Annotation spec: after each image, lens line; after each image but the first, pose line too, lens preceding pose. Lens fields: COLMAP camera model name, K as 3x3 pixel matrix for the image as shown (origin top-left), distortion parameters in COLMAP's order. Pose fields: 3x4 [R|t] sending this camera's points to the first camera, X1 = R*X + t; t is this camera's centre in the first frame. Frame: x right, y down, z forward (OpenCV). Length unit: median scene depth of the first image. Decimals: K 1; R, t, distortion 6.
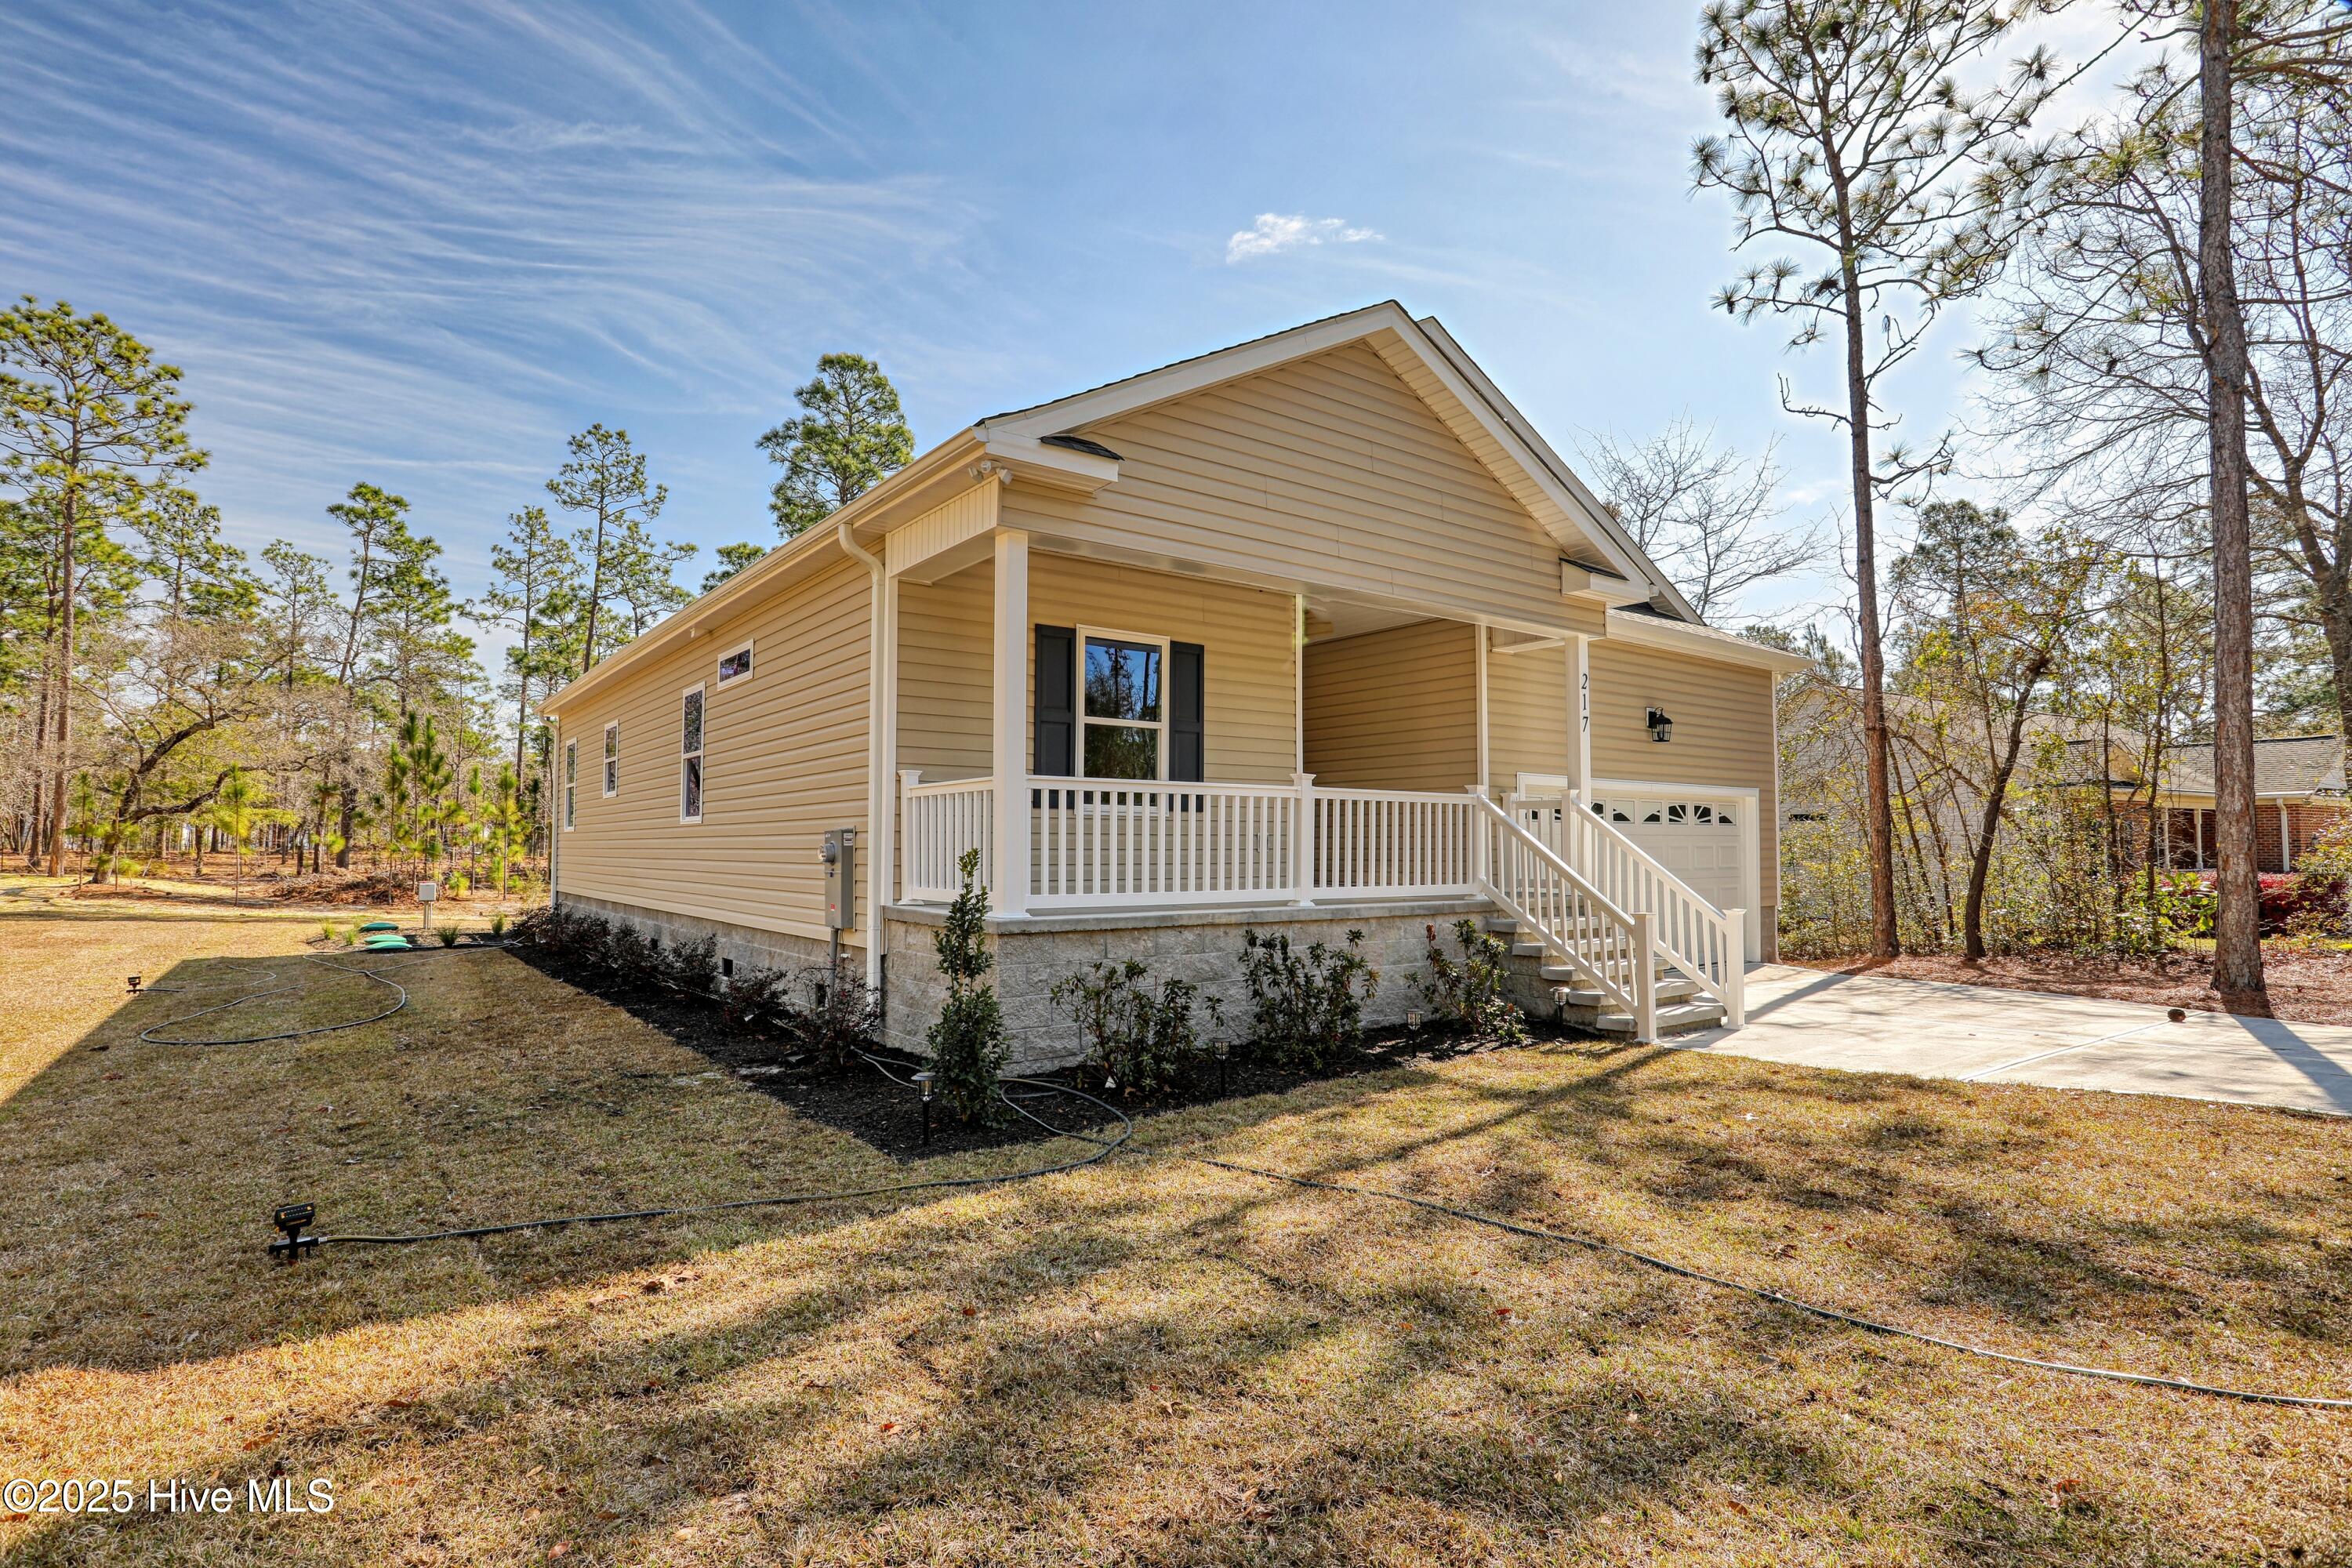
lens RADIAL K [[1190.9, 0, 1158.3], [0, 1190.9, 814.9], [0, 0, 1]] dist [-0.072993, 0.038815]
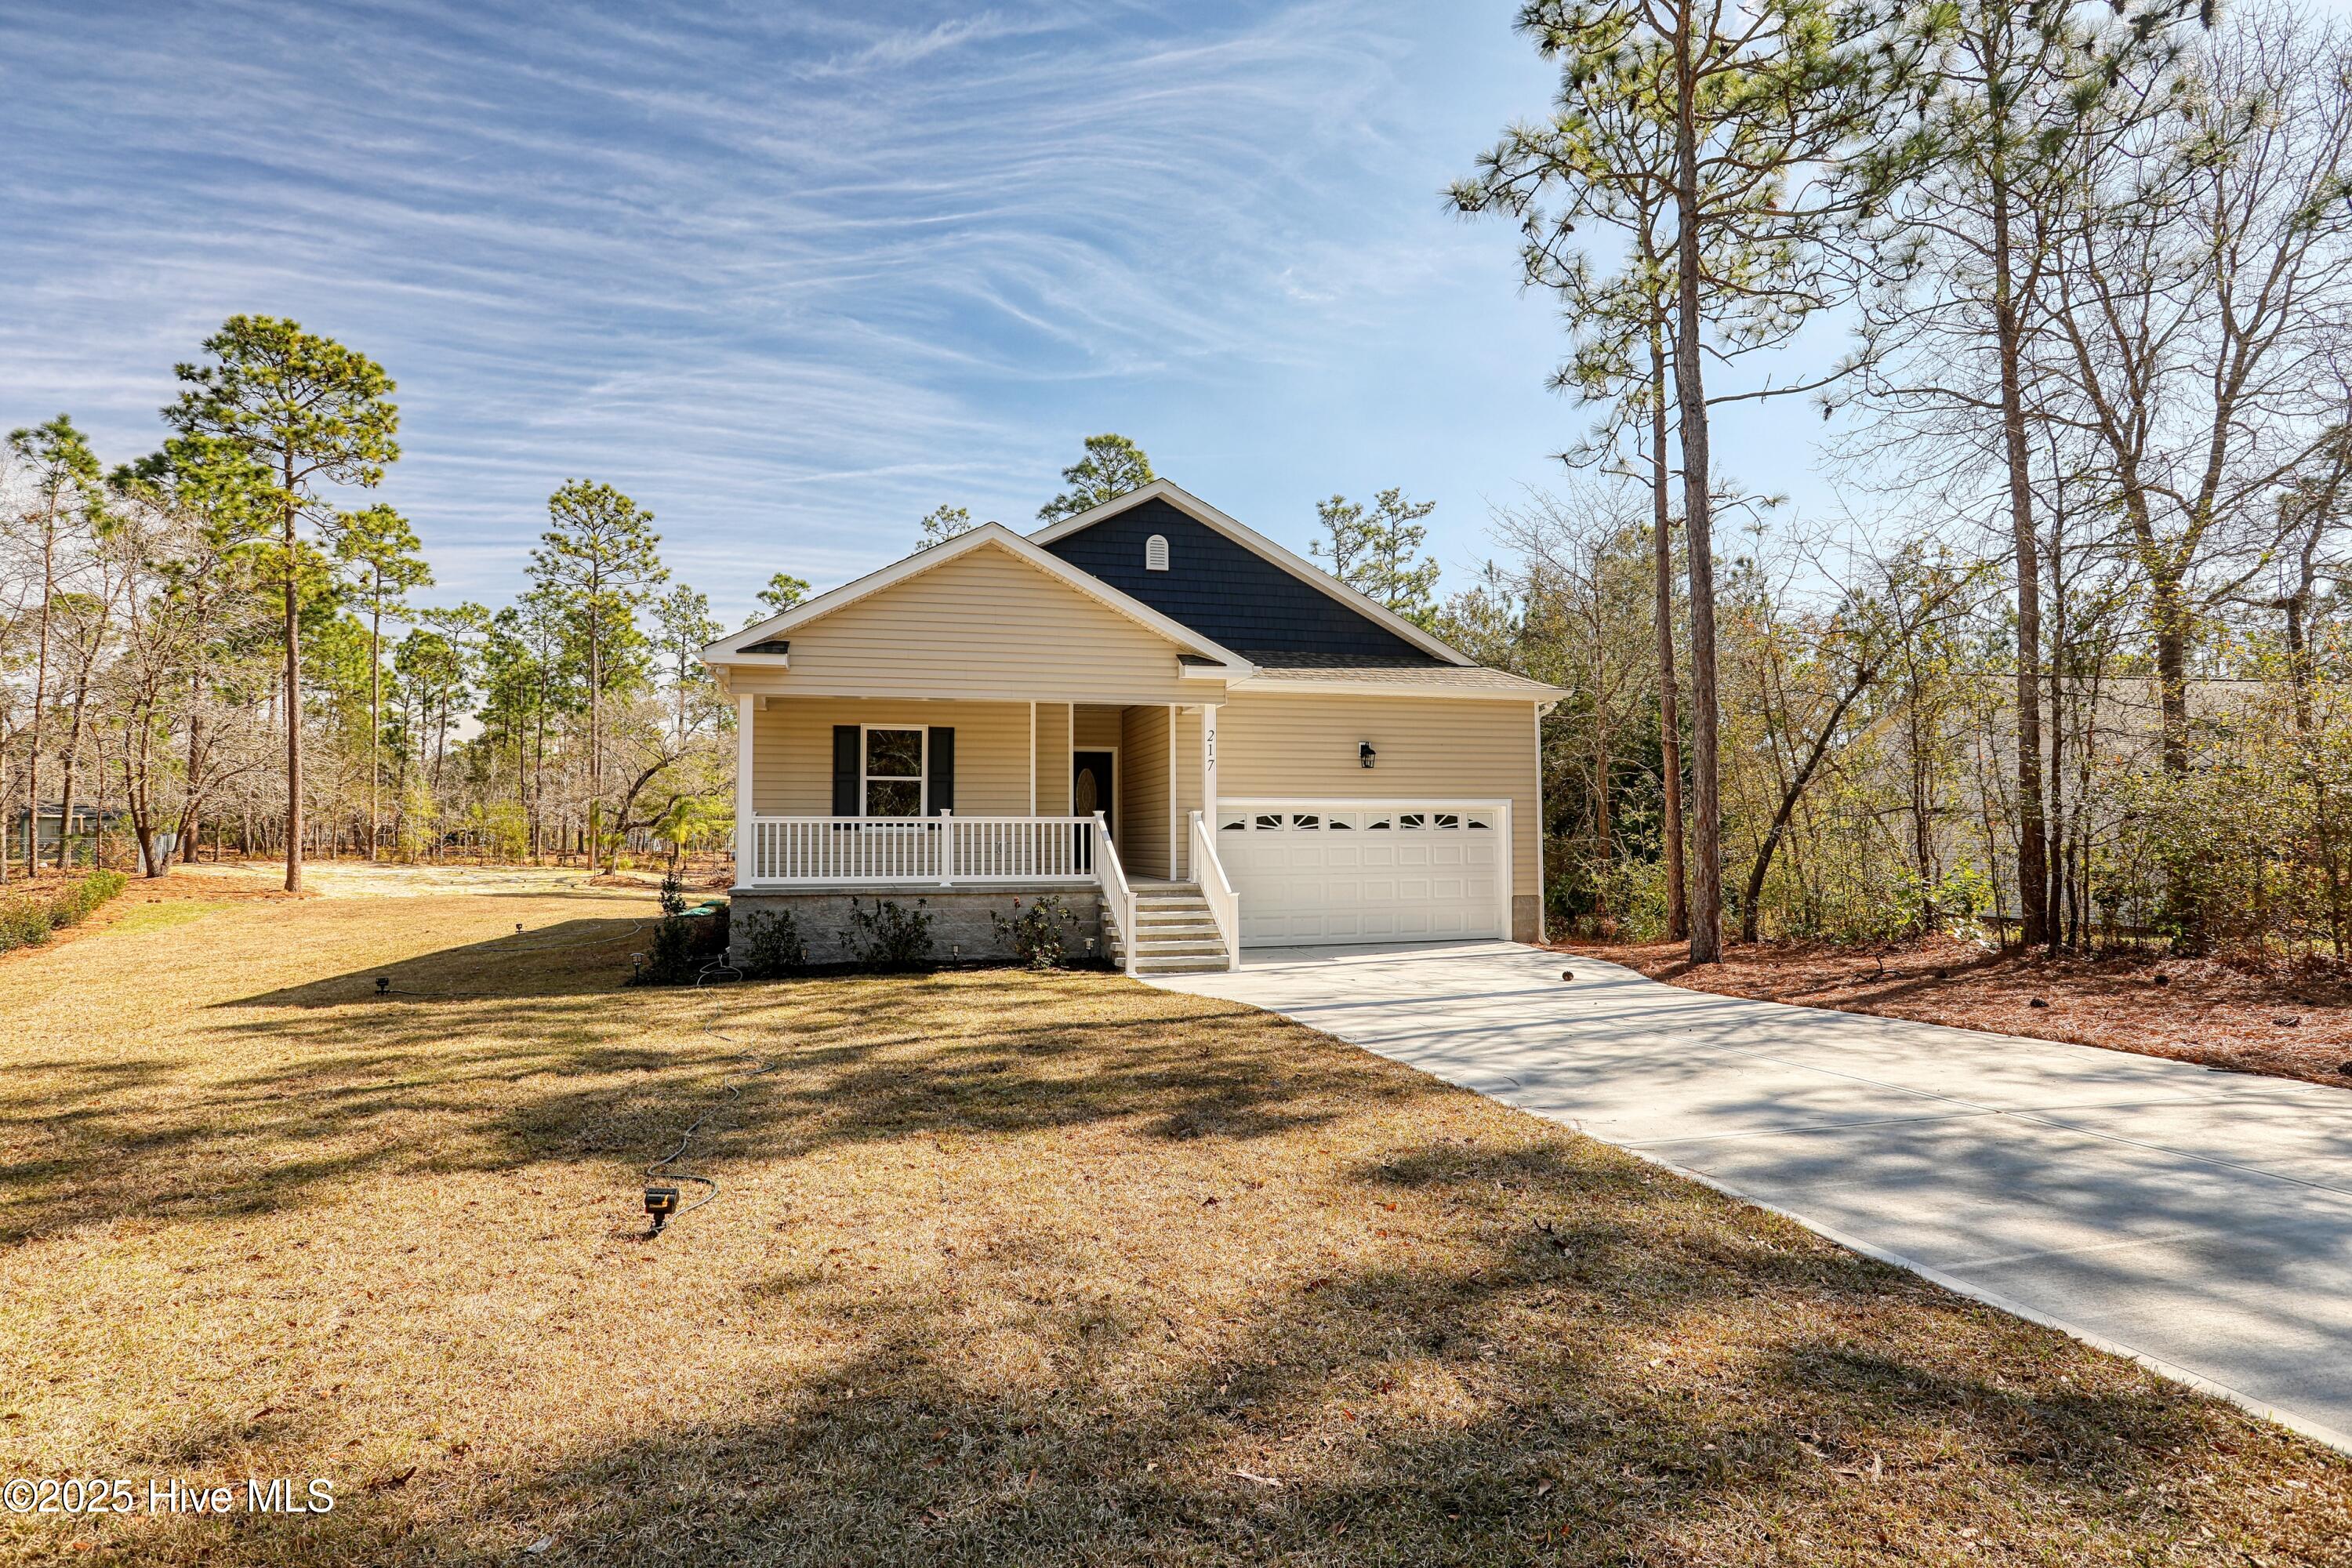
lens RADIAL K [[1197.8, 0, 1164.1], [0, 1197.8, 809.8], [0, 0, 1]] dist [-0.069726, 0.036878]
pose [[0.930246, -0.017351, -0.366526, 0.852844], [0.017258, 0.999845, -0.003530, -0.017853], [0.366530, -0.003042, 0.930401, -0.399475]]
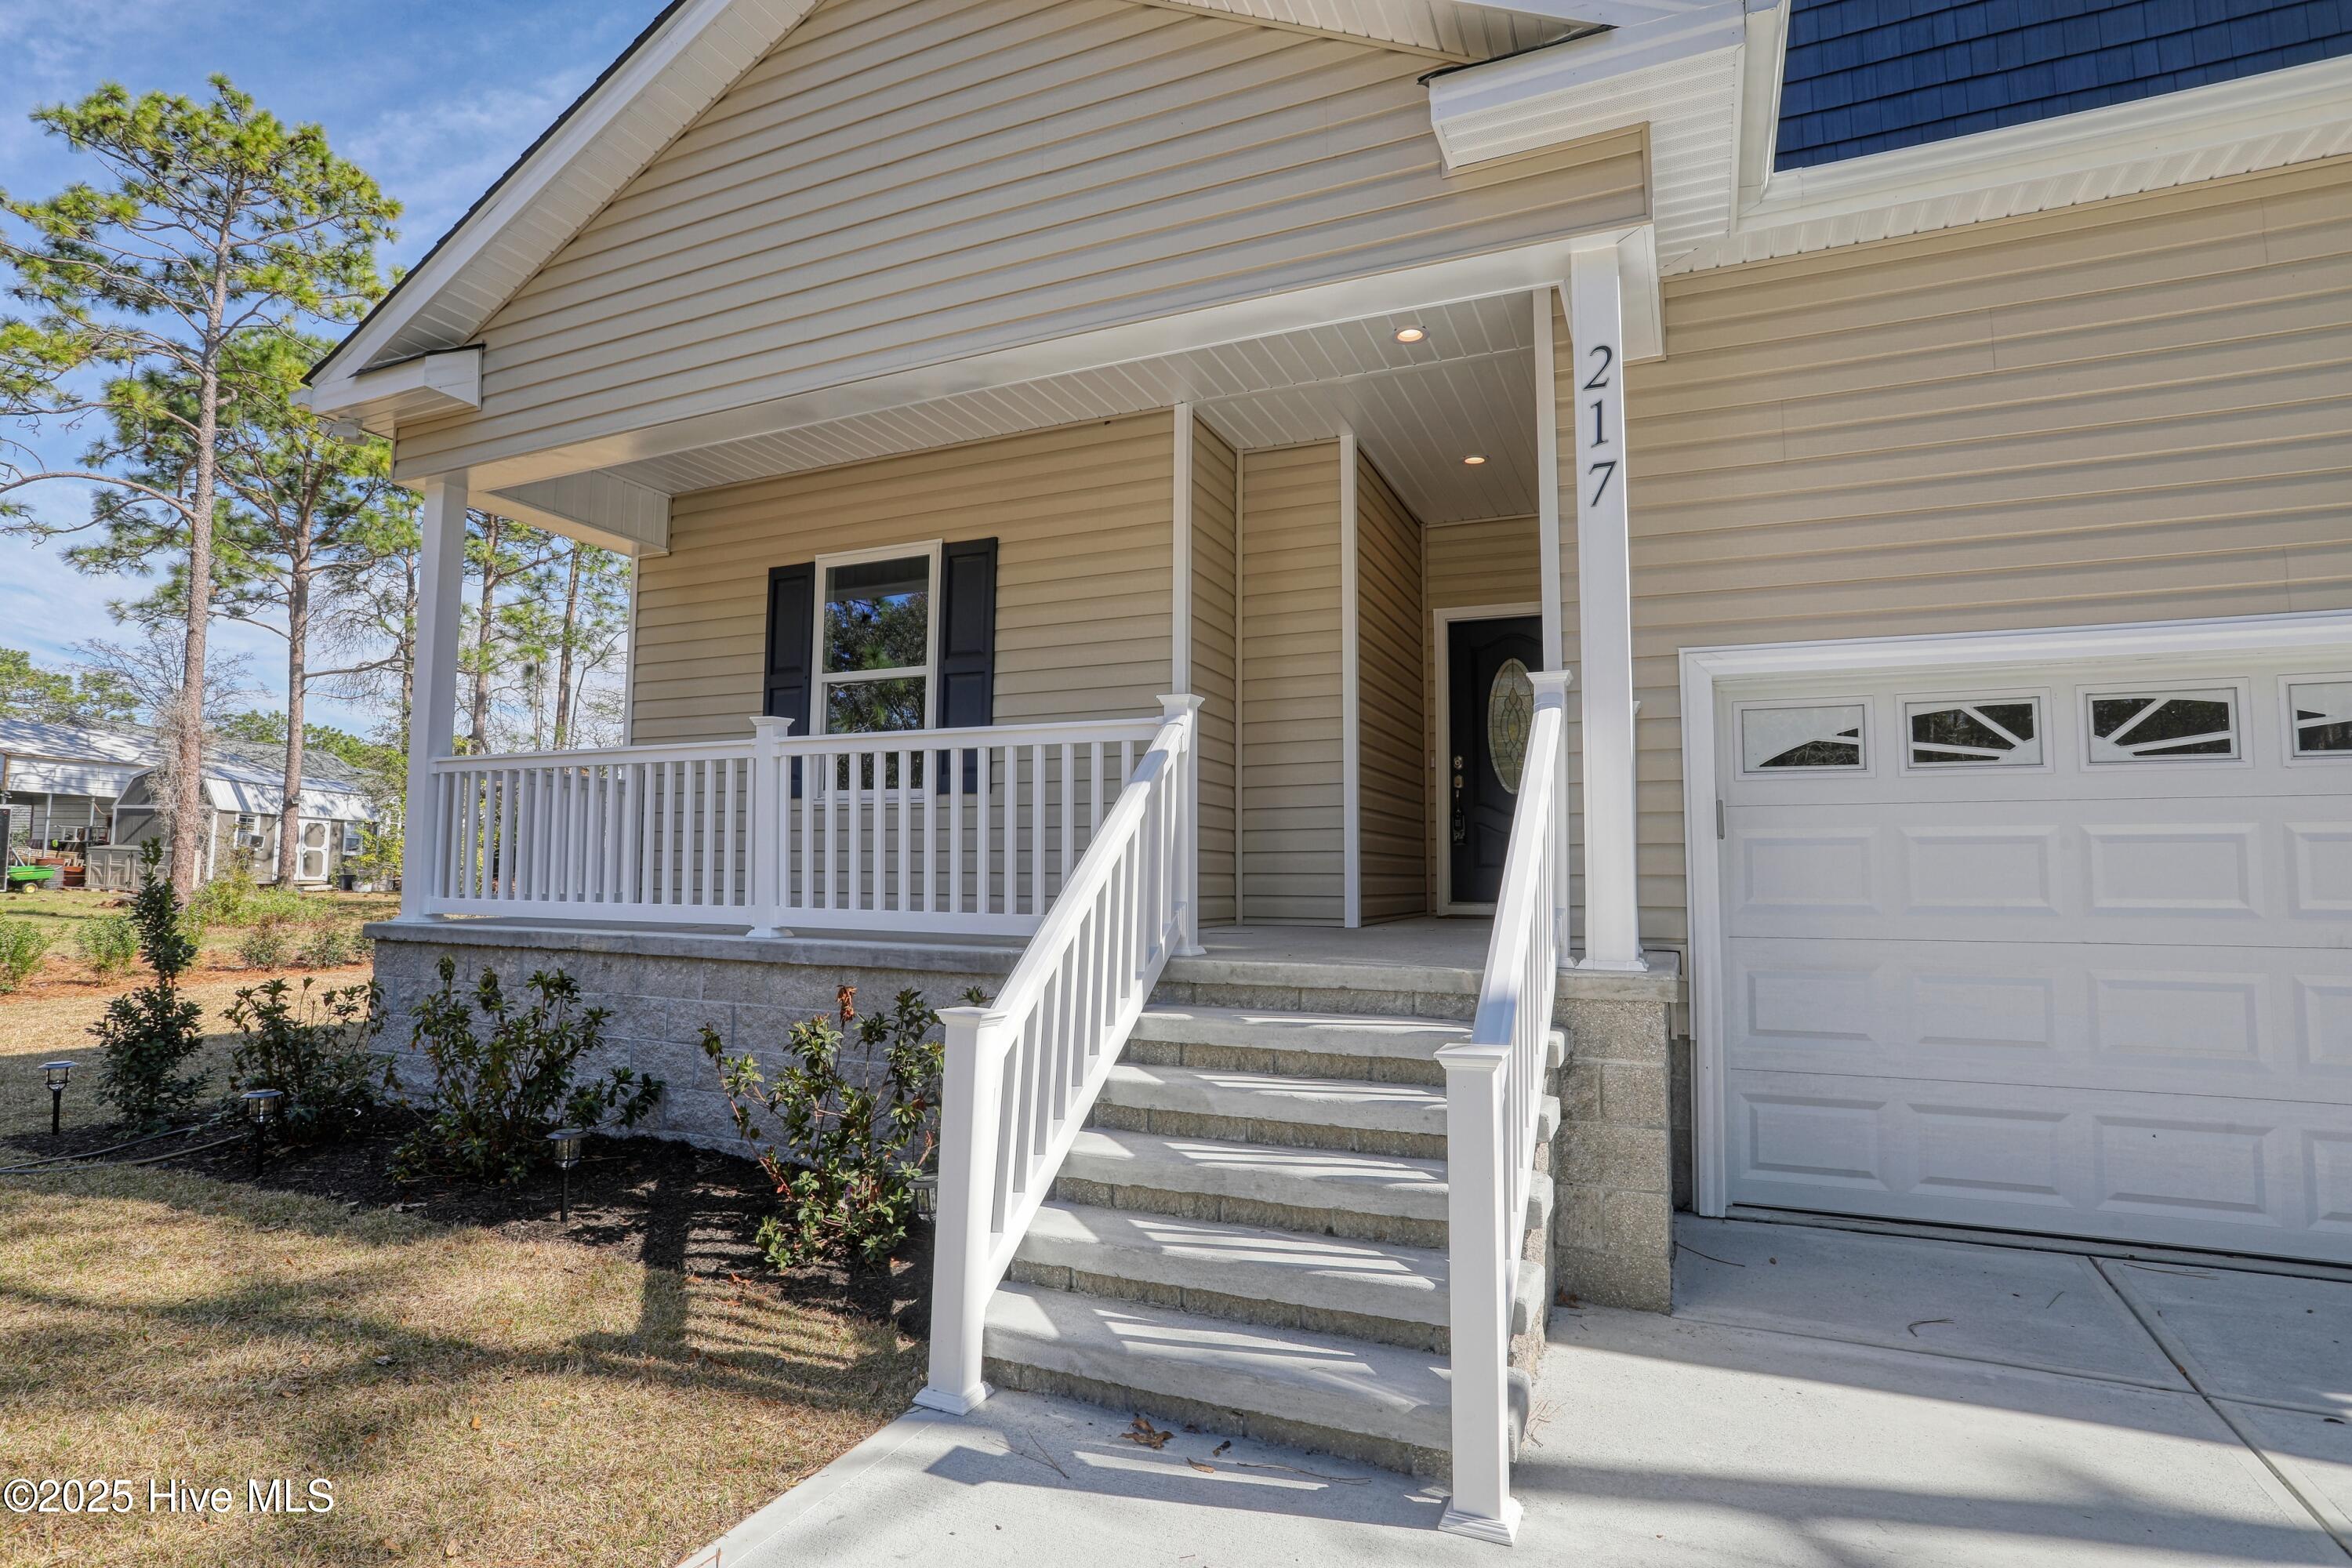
lens RADIAL K [[1190.9, 0, 1158.3], [0, 1190.9, 814.9], [0, 0, 1]] dist [-0.072993, 0.038815]
pose [[0.494723, -0.043969, -0.867938, 0.600264], [0.017831, 0.999023, -0.040447, 0.034814], [0.868868, 0.004534, 0.495023, 0.710568]]
